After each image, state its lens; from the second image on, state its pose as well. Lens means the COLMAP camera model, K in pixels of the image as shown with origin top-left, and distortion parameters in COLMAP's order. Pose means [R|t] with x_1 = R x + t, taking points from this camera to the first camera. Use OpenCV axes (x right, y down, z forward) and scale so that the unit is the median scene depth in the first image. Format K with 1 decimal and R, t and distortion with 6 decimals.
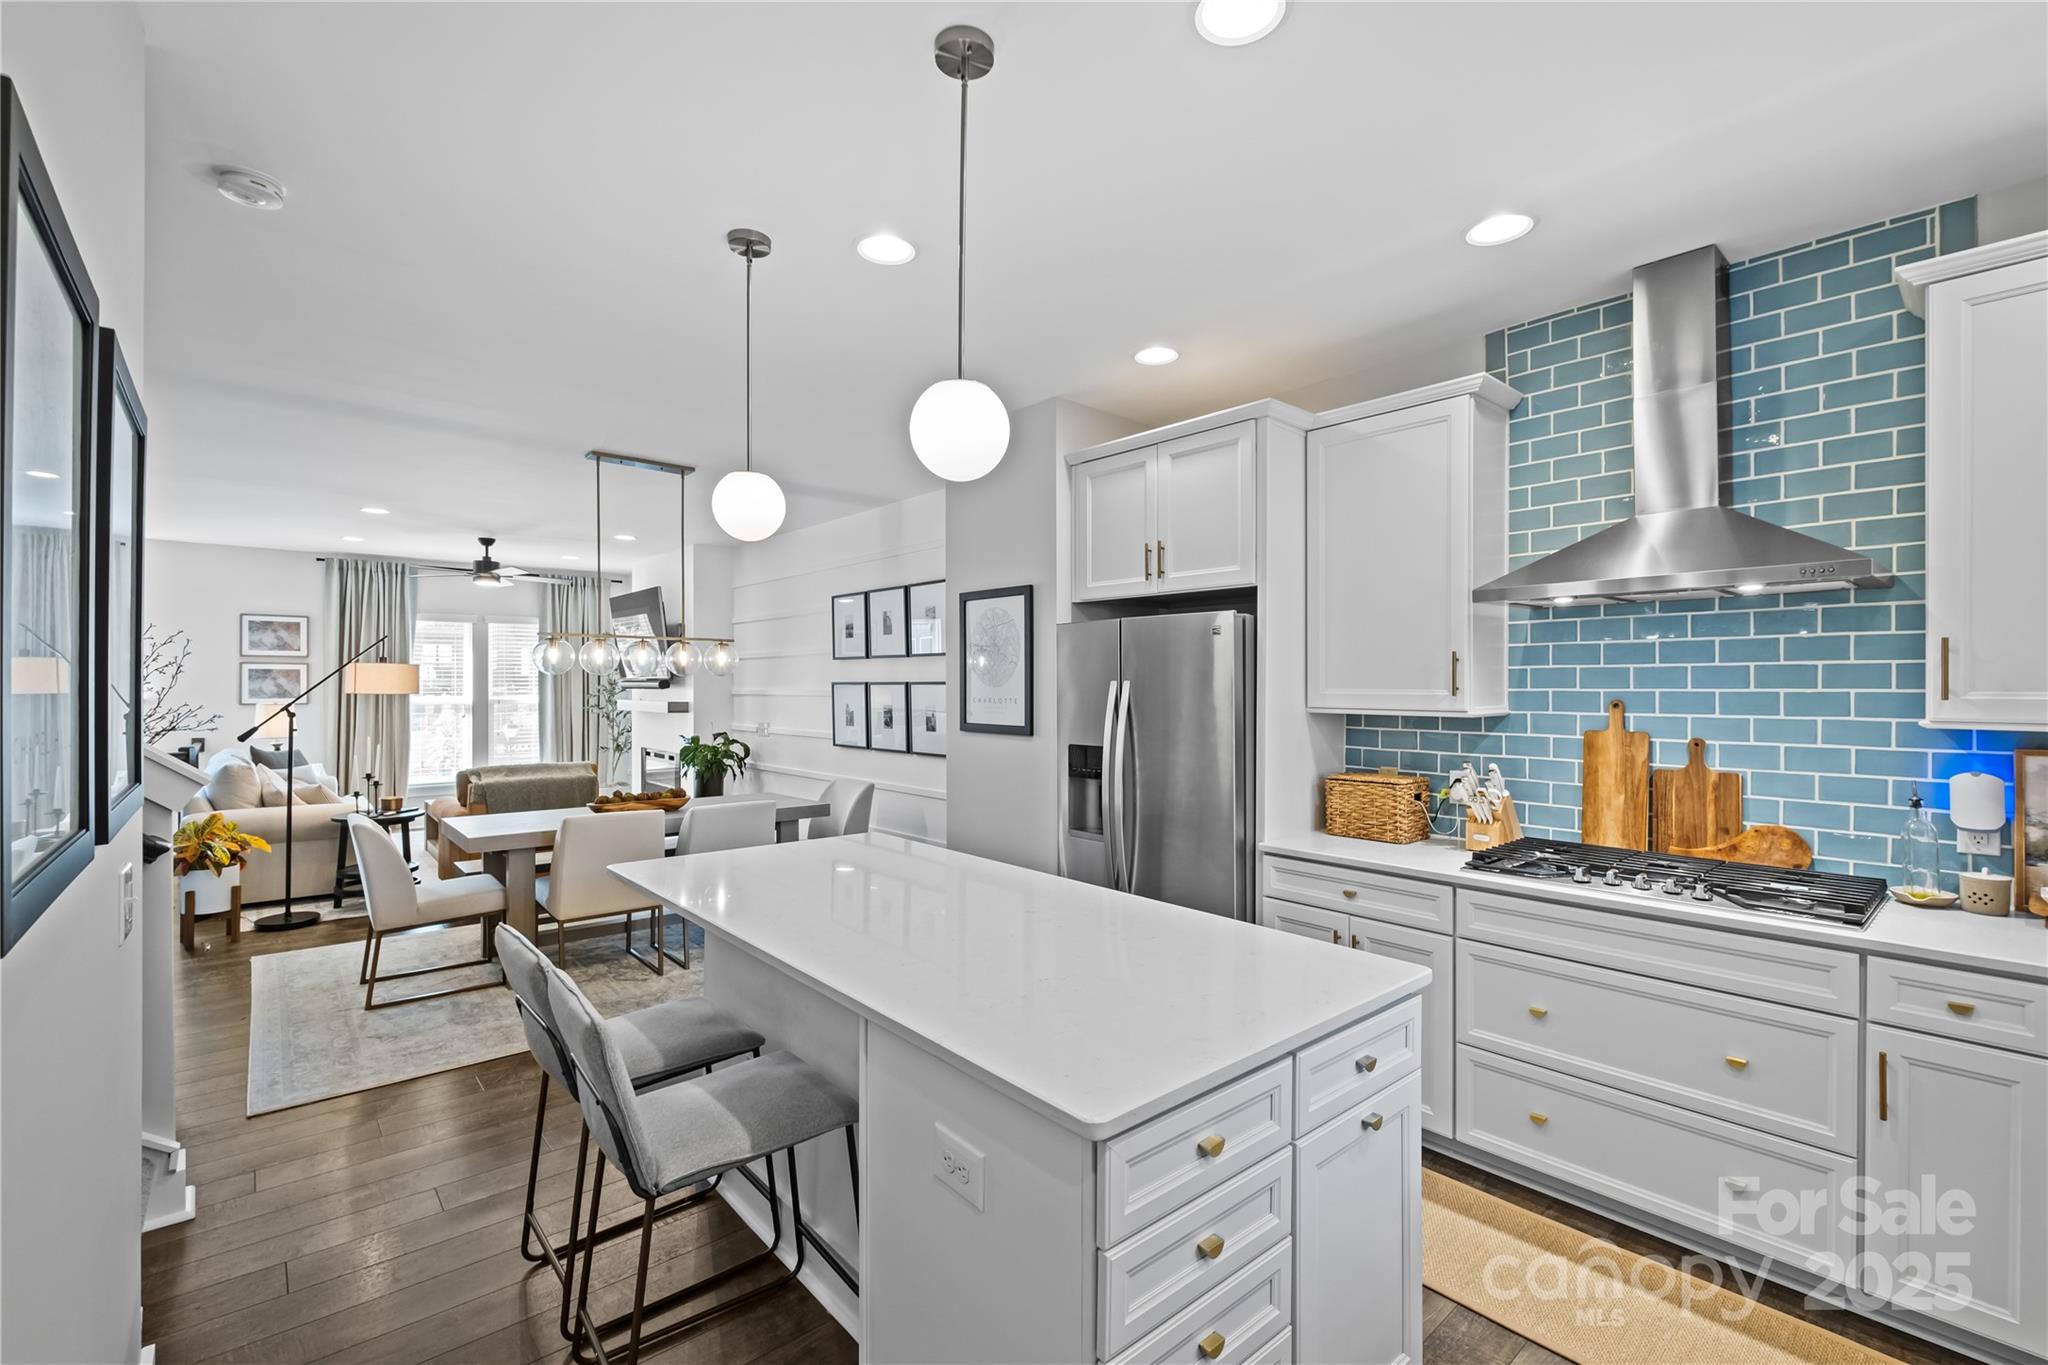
lens RADIAL K [[900.9, 0, 1023.2], [0, 900.9, 685.8], [0, 0, 1]] dist [0.002268, -0.005346]
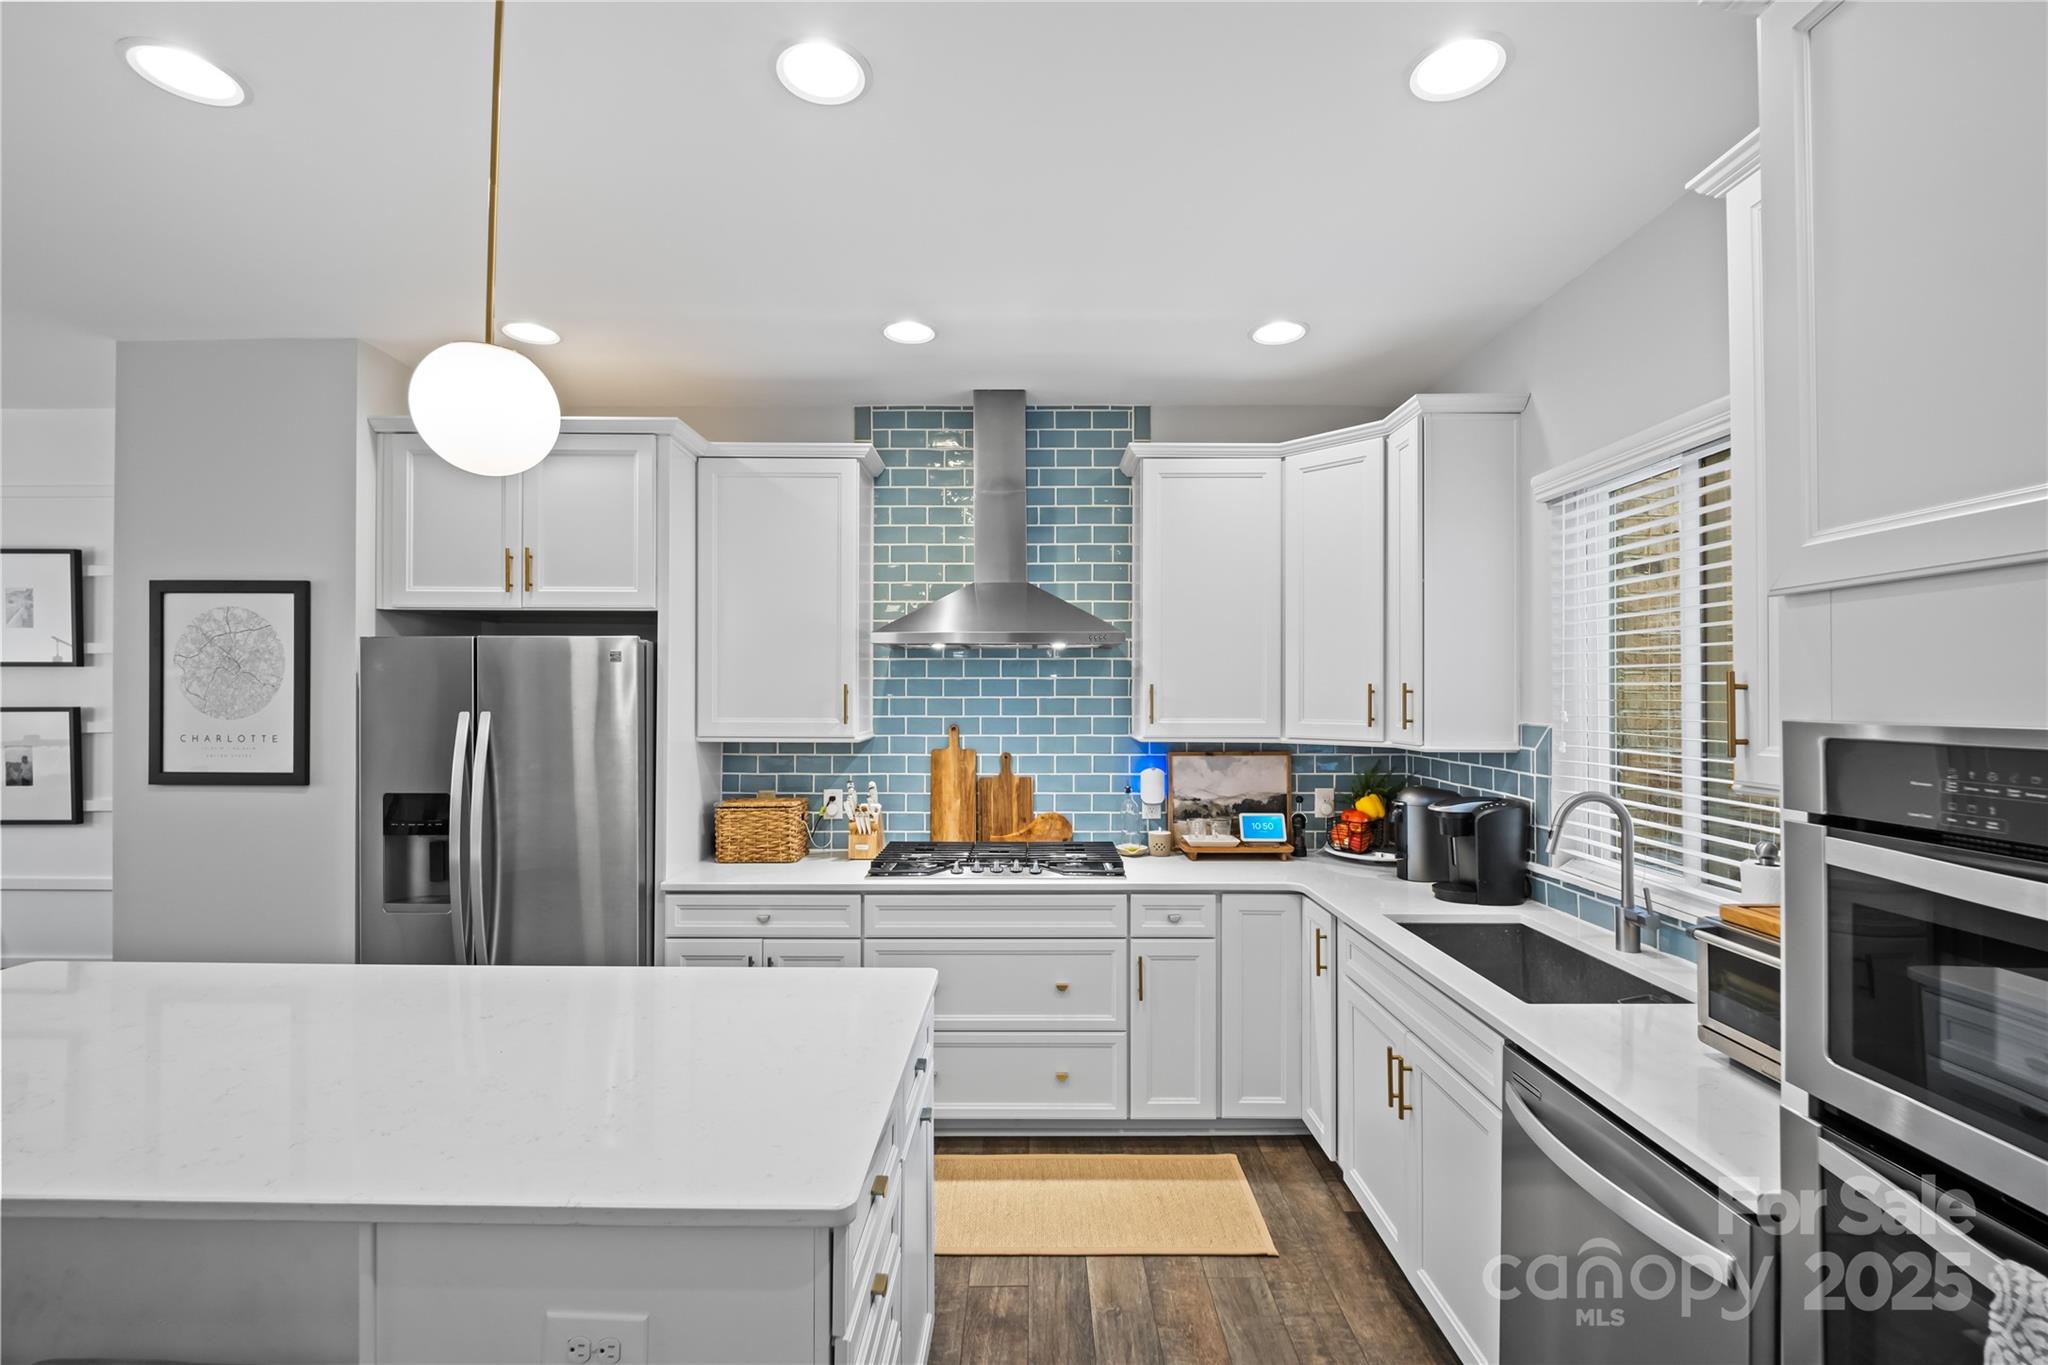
lens RADIAL K [[900.9, 0, 1023.2], [0, 900.9, 685.8], [0, 0, 1]] dist [0.002268, -0.005346]
pose [[0.650525, 0.007839, 0.759444, -0.232884], [0.000245, 0.999945, -0.010531, -0.024609], [-0.759485, 0.007036, 0.650487, 0.102023]]
